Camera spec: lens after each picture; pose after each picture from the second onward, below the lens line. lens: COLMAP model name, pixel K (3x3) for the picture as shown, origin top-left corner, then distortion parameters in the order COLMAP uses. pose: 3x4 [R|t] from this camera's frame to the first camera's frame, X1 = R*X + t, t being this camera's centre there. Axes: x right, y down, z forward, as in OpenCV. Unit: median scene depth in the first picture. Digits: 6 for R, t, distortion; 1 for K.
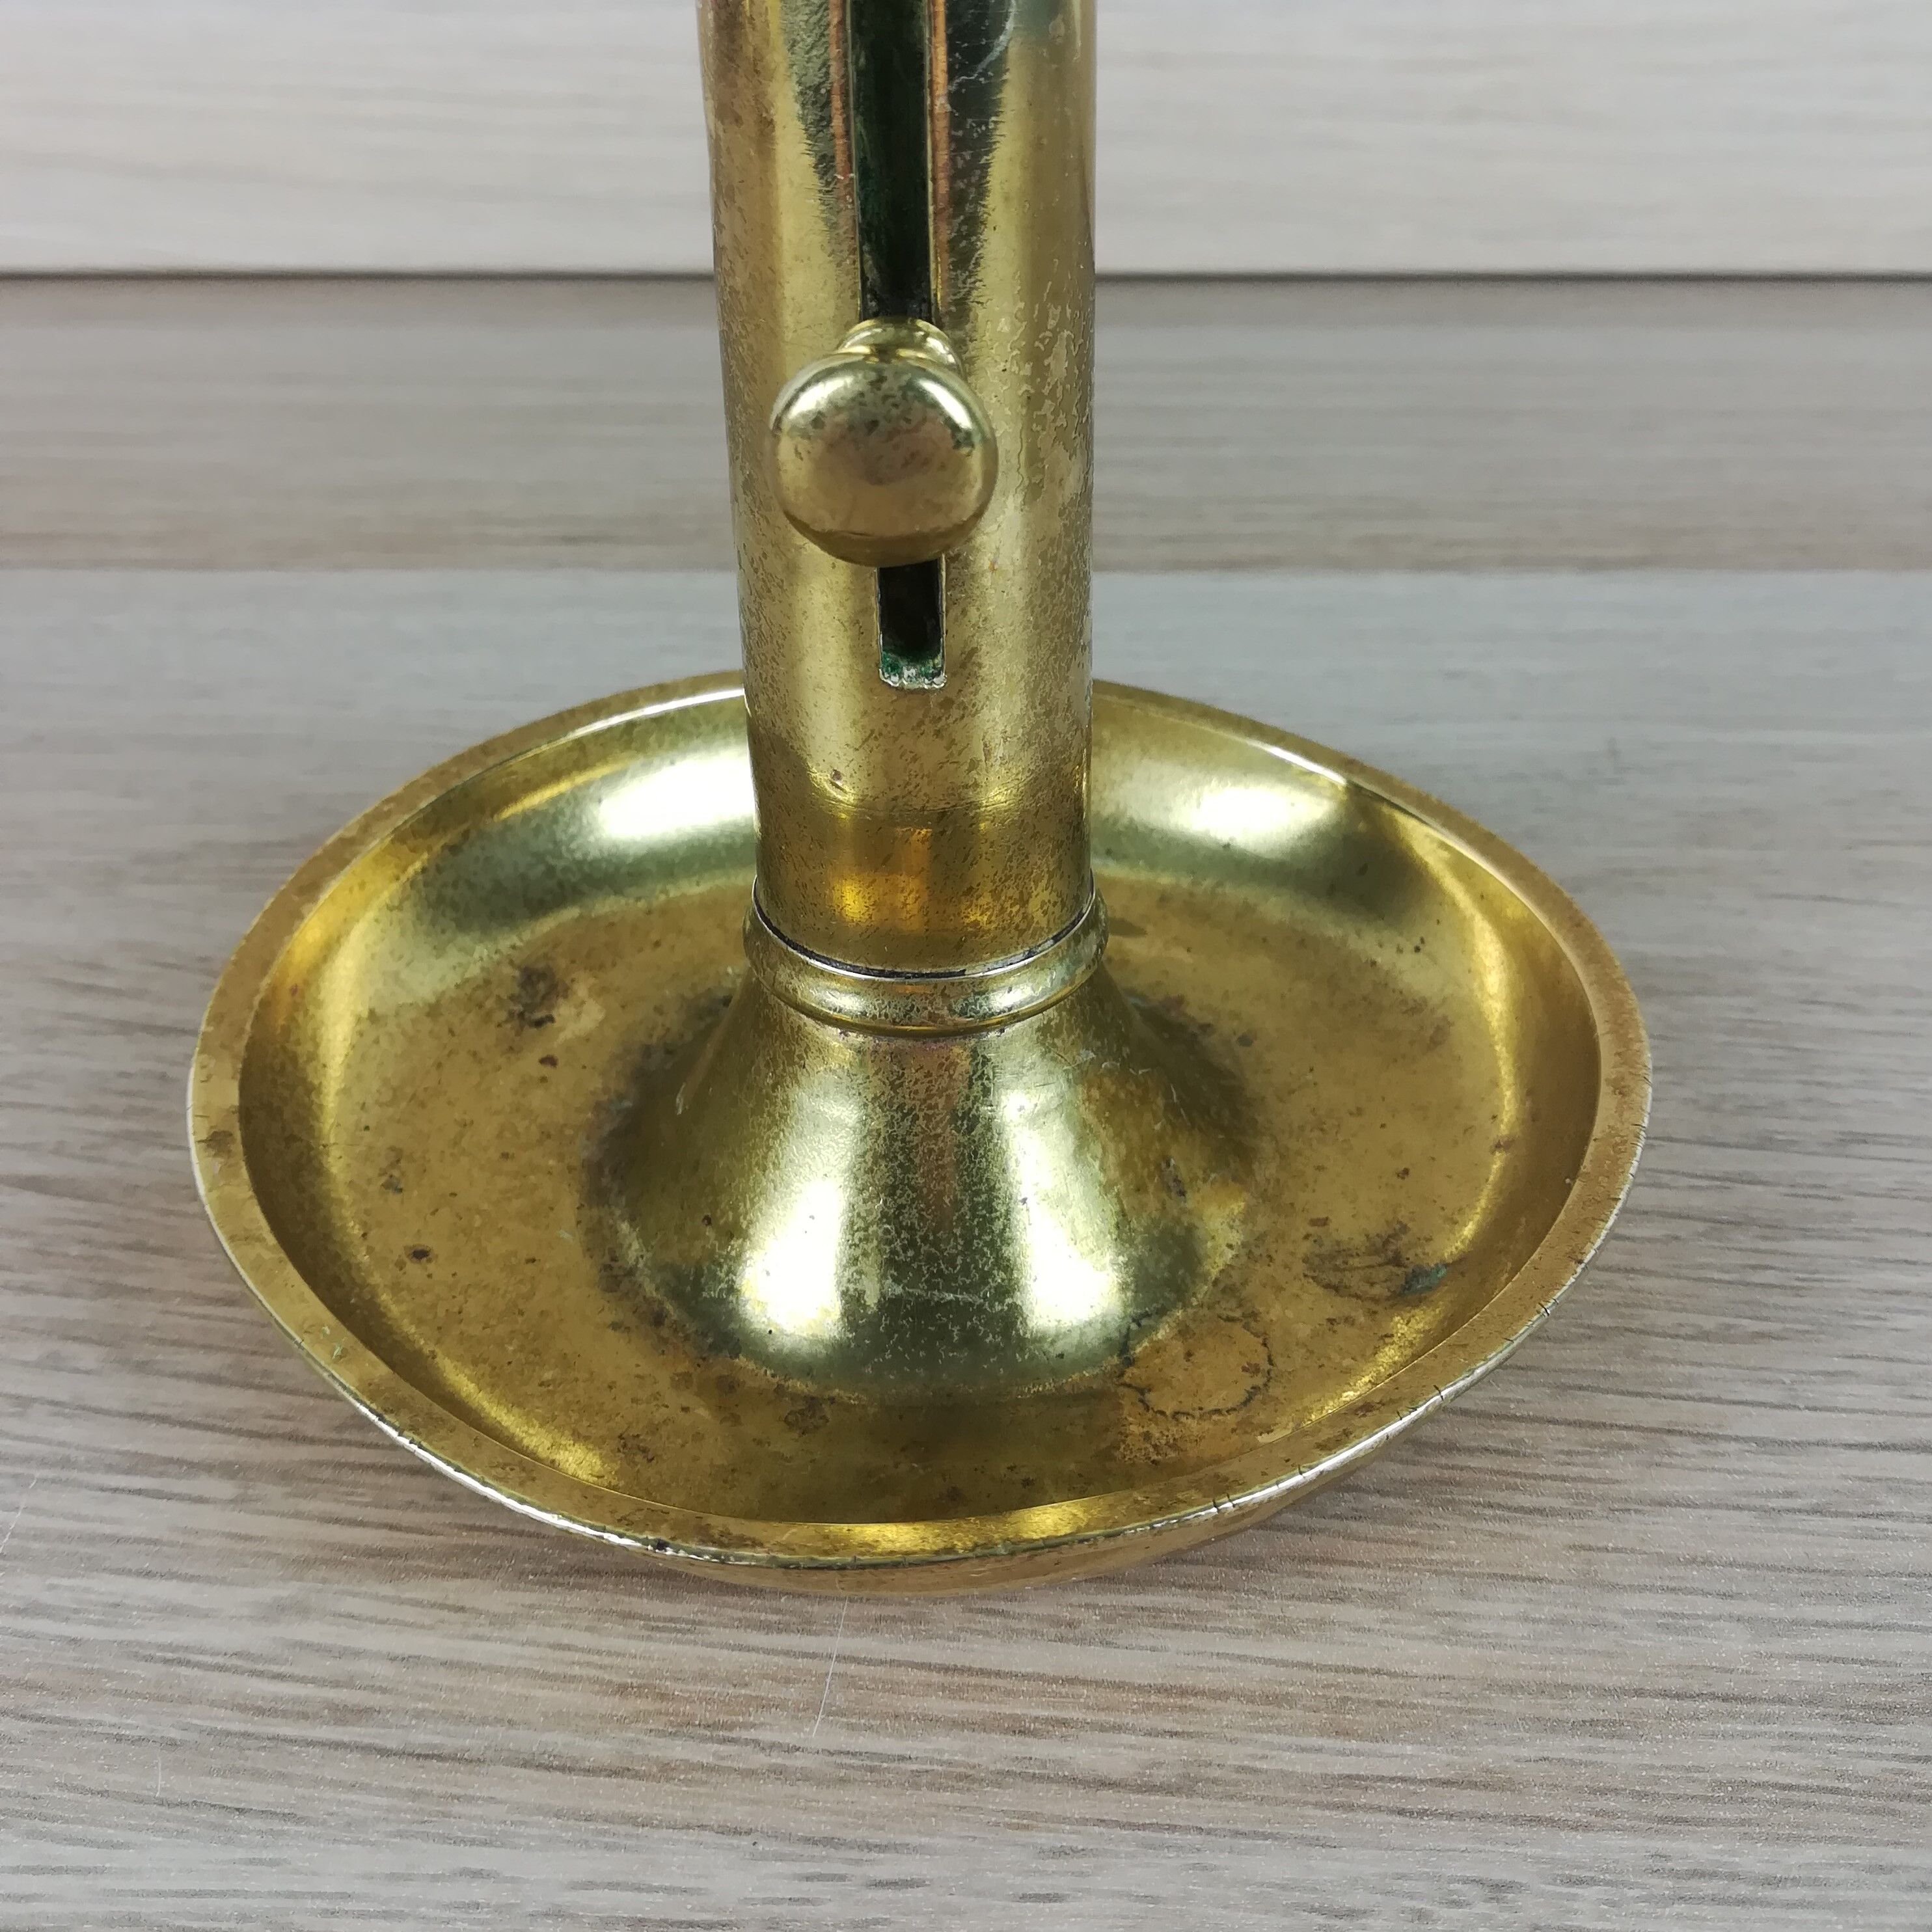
lens RADIAL K [[1975.7, 0, 940.7], [0, 1975.7, 965.6], [0, 0, 1]] dist [0.025061, -0.042218]
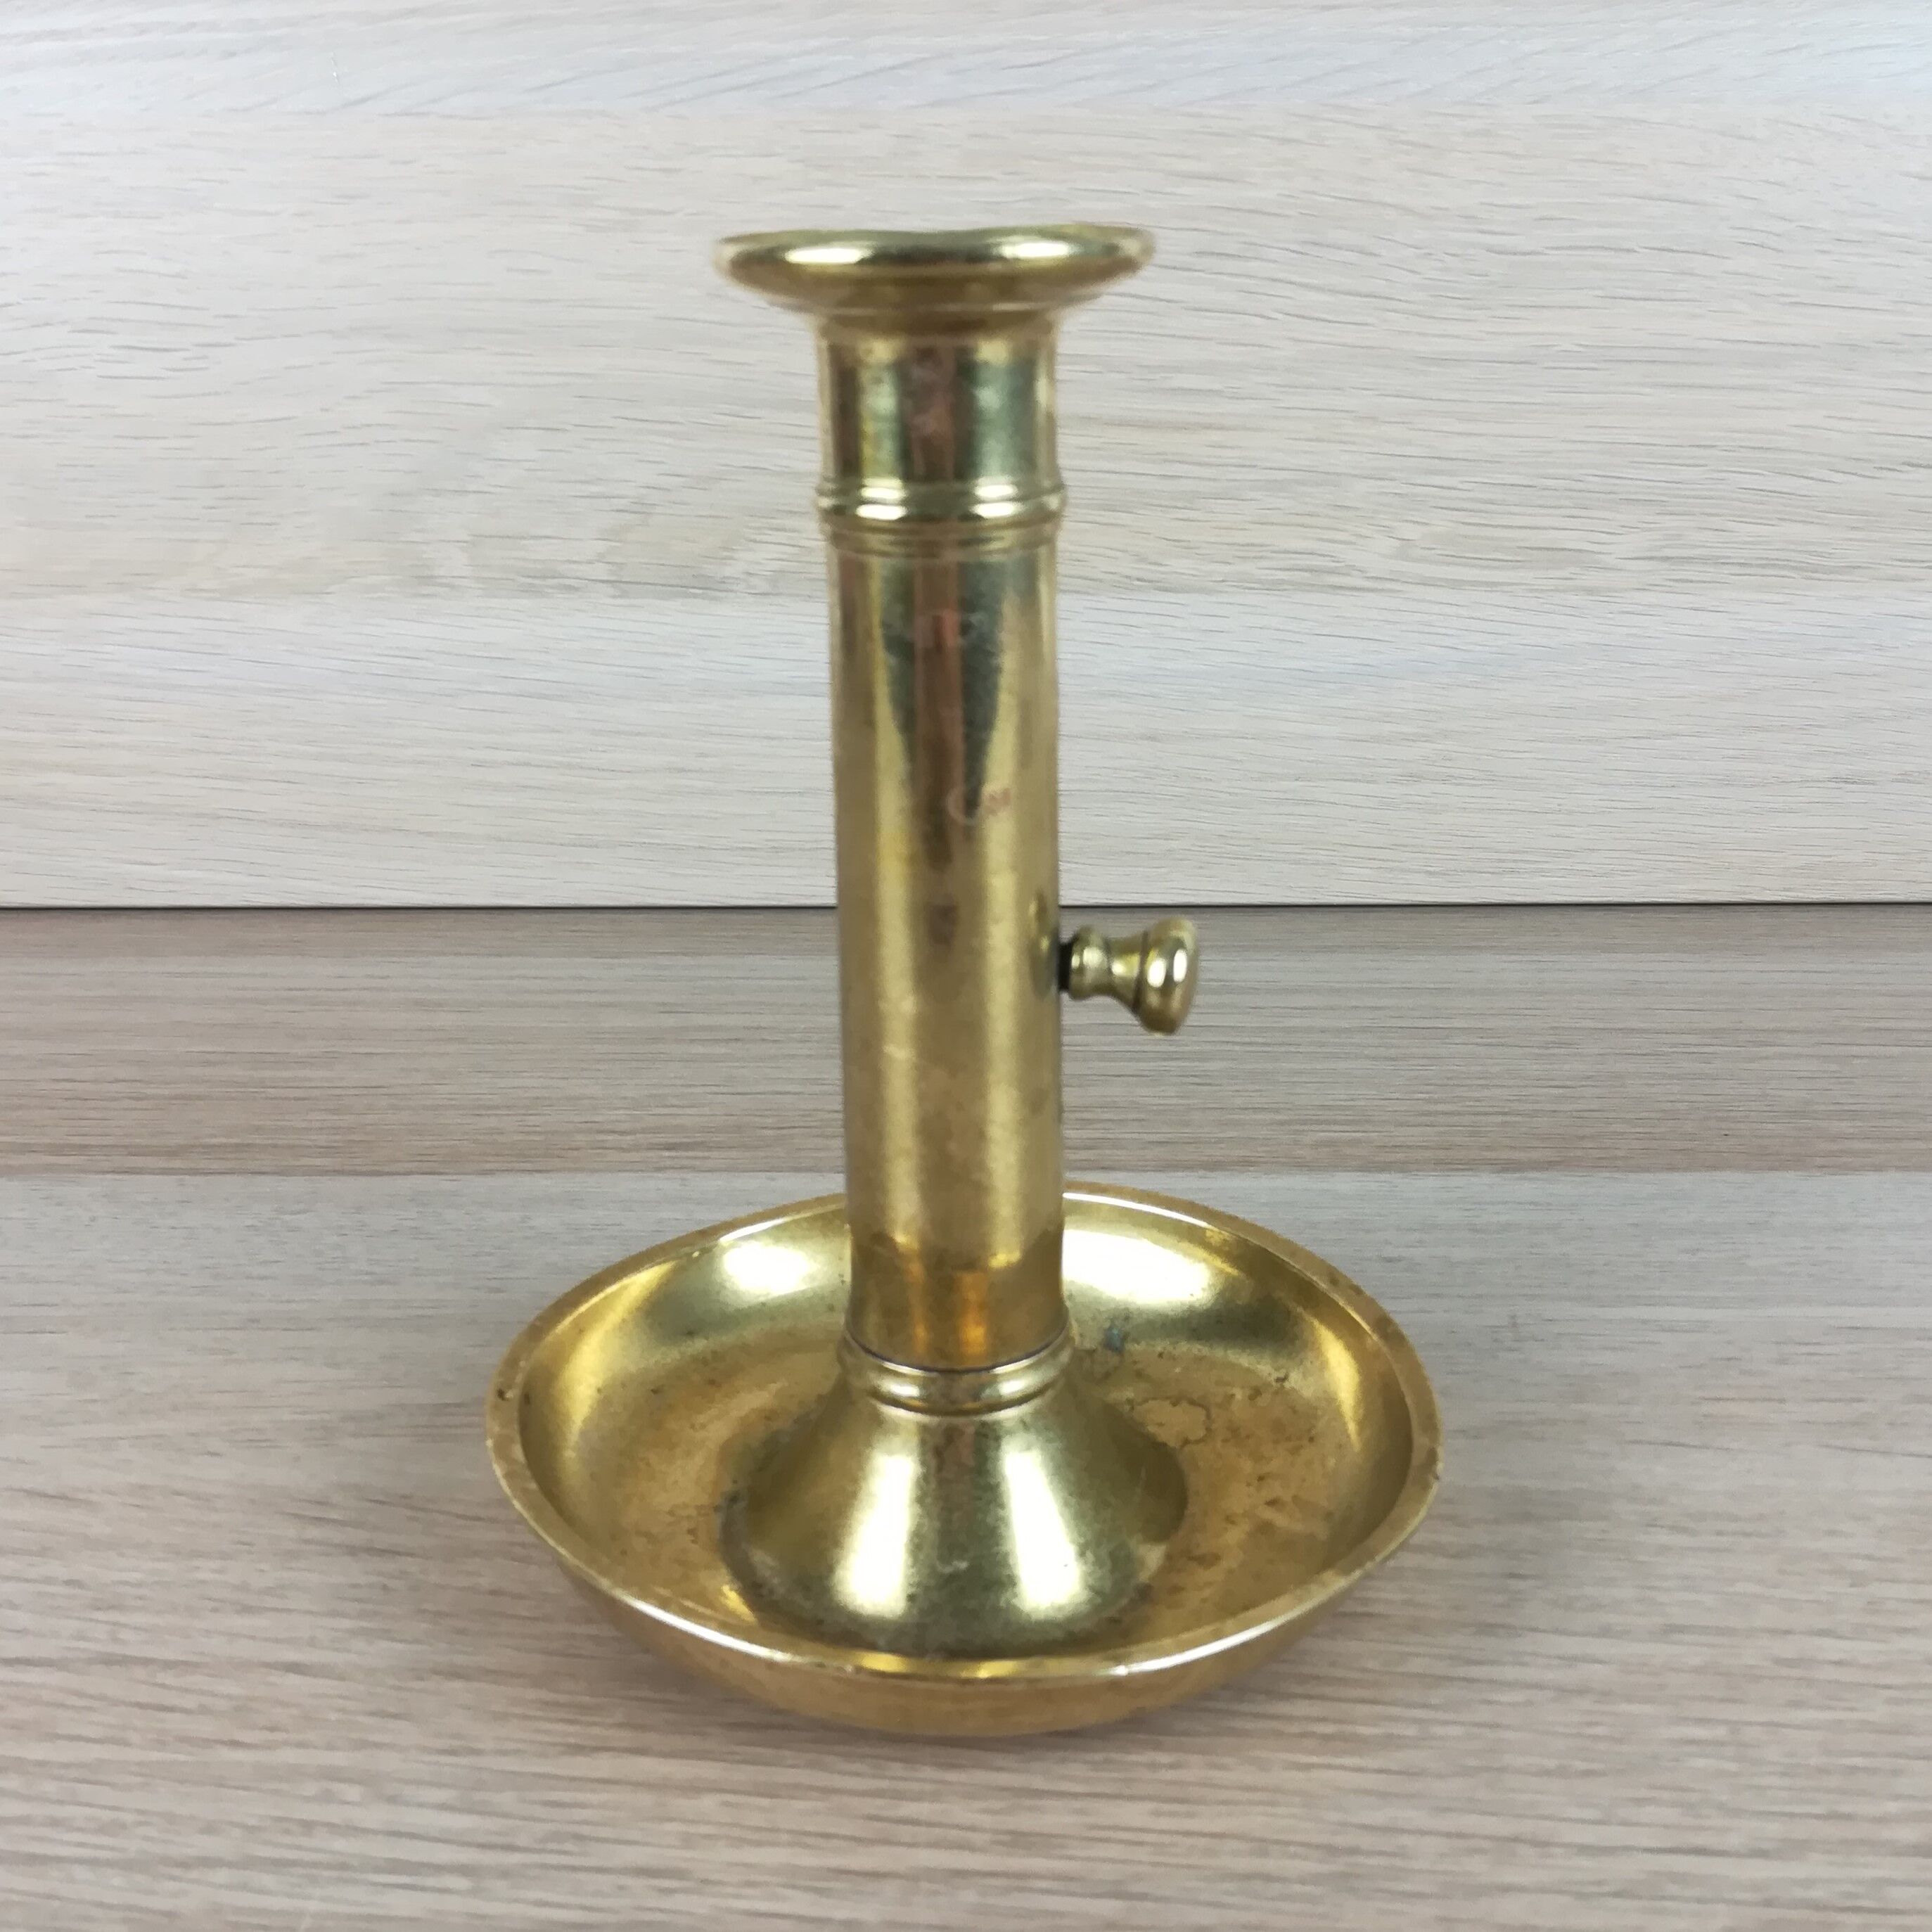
lens RADIAL K [[1933.7, 0, 935.1], [0, 1933.7, 921.1], [0, 0, 1]] dist [0.031653, -0.038238]
pose [[0.999783, -0.008921, -0.018824, -0.000961], [0.002804, 0.953059, -0.302771, 0.028589], [0.020641, 0.302652, 0.952877, -0.378932]]
